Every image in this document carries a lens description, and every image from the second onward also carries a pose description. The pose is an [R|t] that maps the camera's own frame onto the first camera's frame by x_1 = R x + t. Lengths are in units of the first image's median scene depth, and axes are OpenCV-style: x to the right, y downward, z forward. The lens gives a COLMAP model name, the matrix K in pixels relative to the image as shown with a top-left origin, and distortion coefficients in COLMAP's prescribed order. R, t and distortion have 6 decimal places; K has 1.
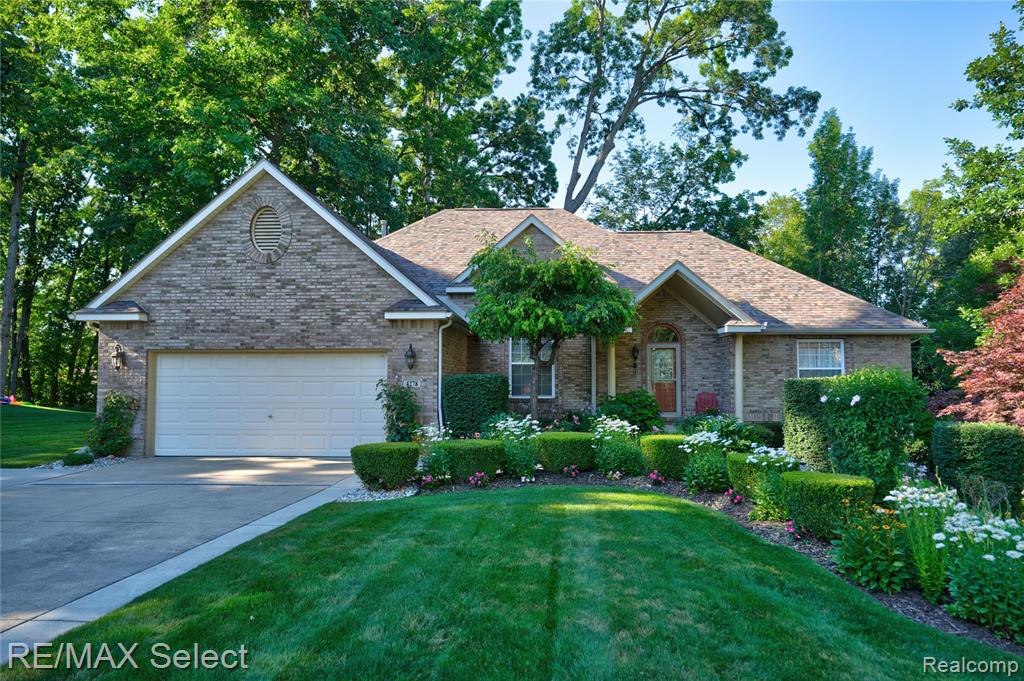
lens RADIAL K [[704.7, 0, 510.6], [0, 704.7, 341.5], [0, 0, 1]] dist [0.005983, -0.014468]
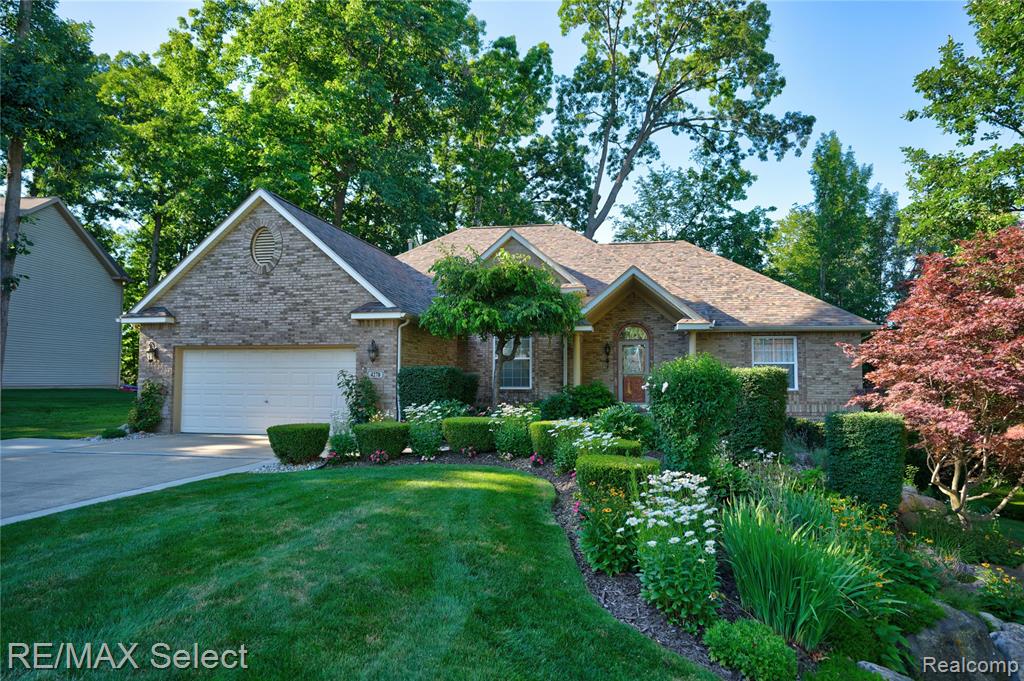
lens RADIAL K [[592.5, 0, 511.9], [0, 592.5, 344.4], [0, 0, 1]] dist [-0.032398, 0.007528]
pose [[0.991053, -0.004111, -0.133409, 0.160492], [0.004052, 0.999992, -0.000720, 0.008847], [0.133411, 0.000173, 0.991061, 0.047422]]
